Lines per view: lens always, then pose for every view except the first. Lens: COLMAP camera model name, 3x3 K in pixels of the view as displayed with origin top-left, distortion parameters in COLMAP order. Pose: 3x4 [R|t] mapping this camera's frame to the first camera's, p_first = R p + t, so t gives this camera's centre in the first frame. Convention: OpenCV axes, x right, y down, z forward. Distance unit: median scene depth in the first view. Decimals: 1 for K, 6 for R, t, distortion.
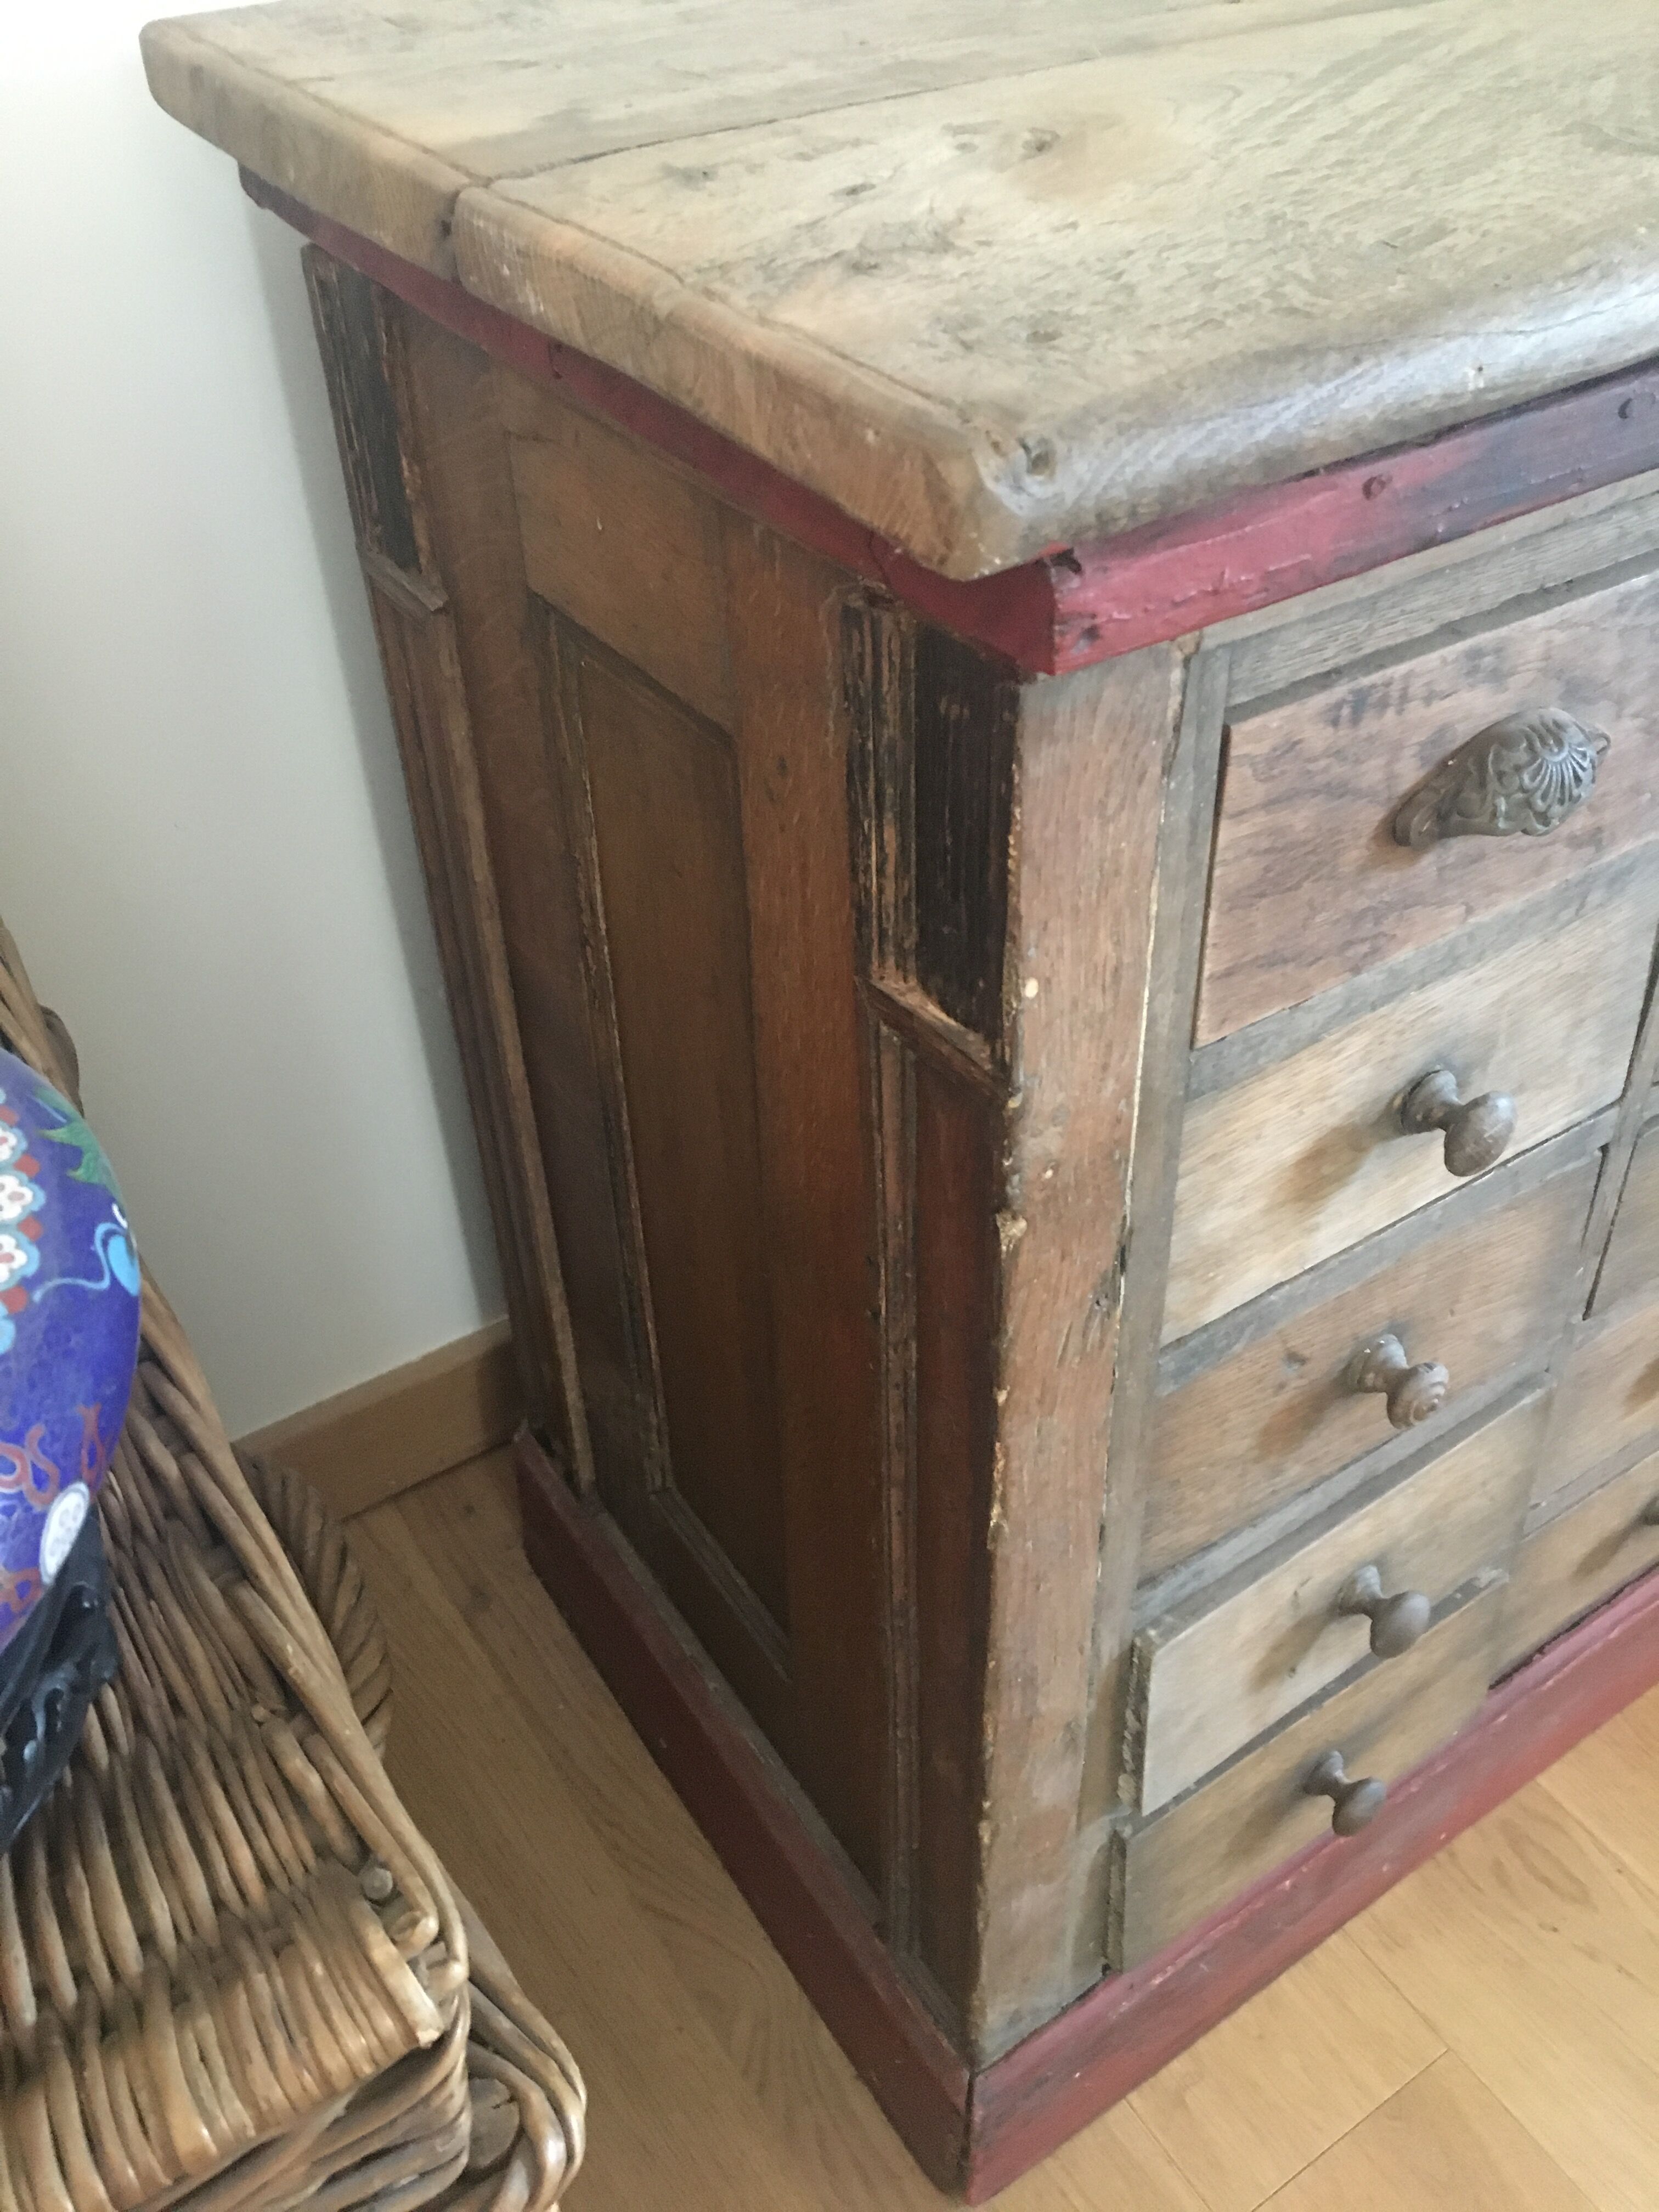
lens RADIAL K [[1918.9, 0, 829.2], [0, 1918.9, 1106.7], [0, 0, 1]] dist [0.021630, -0.043434]
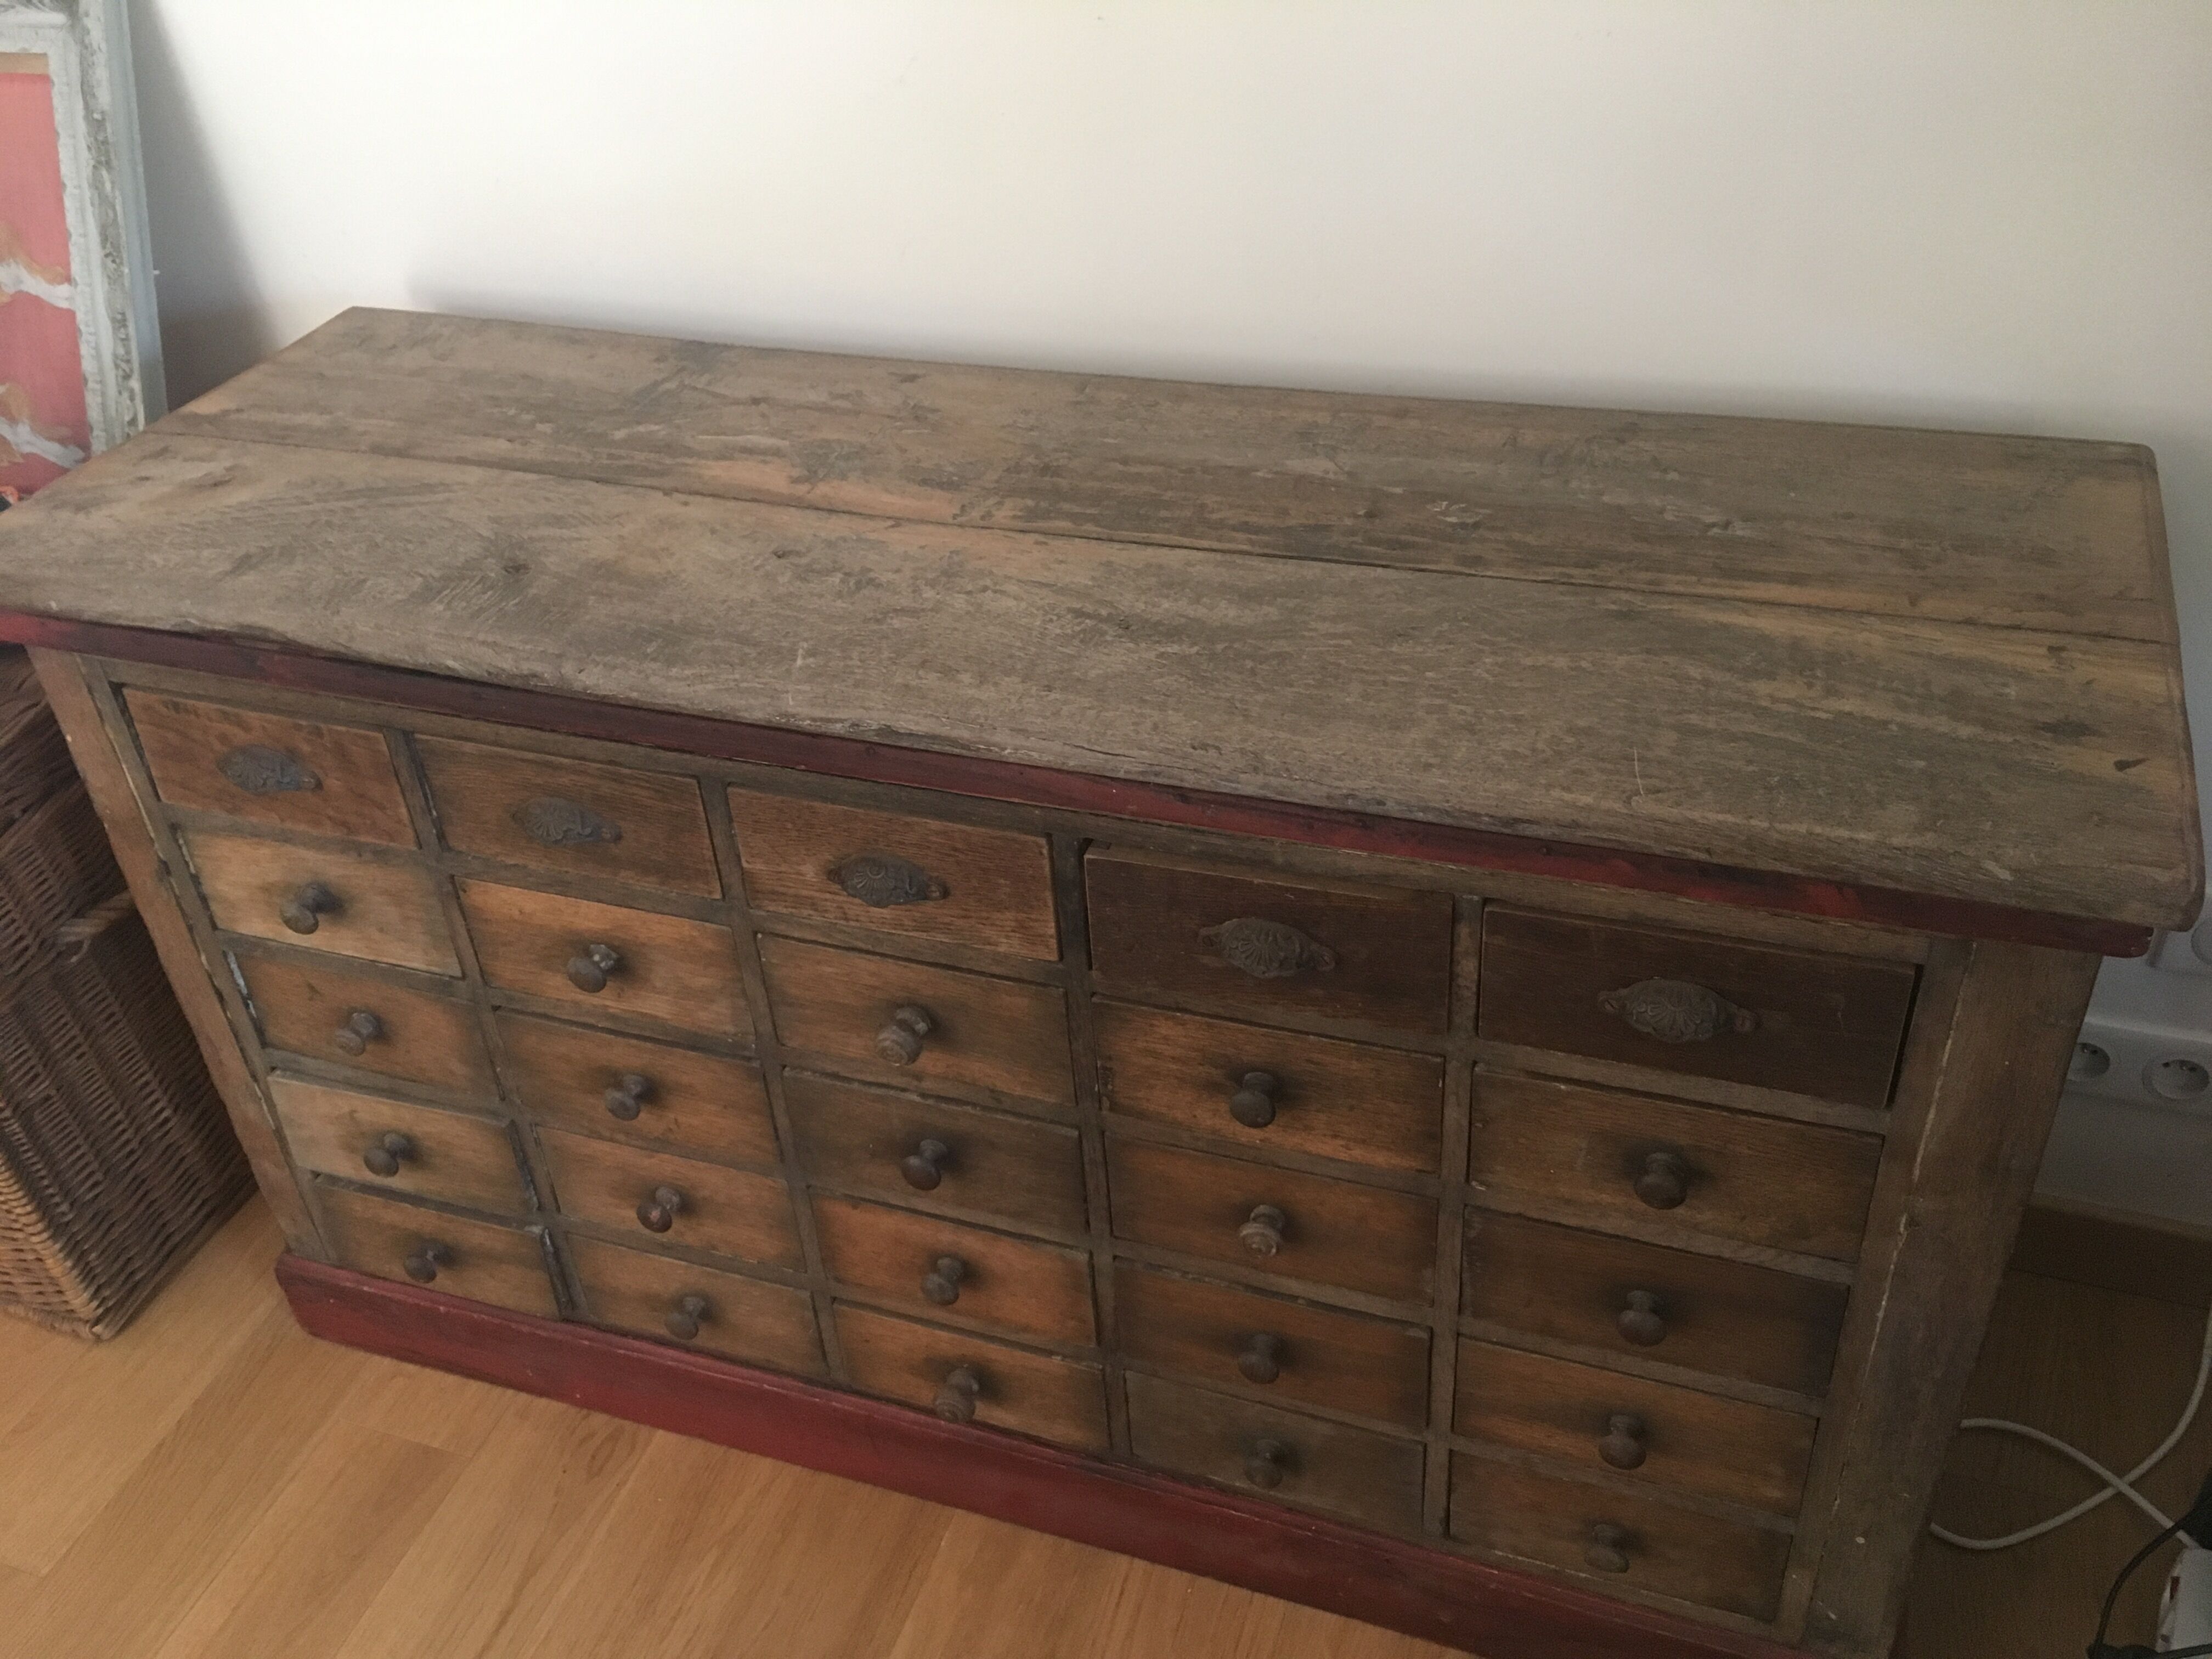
lens RADIAL K [[1918.9, 0, 1115.7], [0, 1918.9, 820.7], [0, 0, 1]] dist [0.021630, -0.043434]
pose [[0.590162, 0.458949, -0.664135, 2.849928], [-0.457651, 0.867912, 0.193091, -1.166844], [0.665030, 0.189987, 0.722247, -0.032208]]
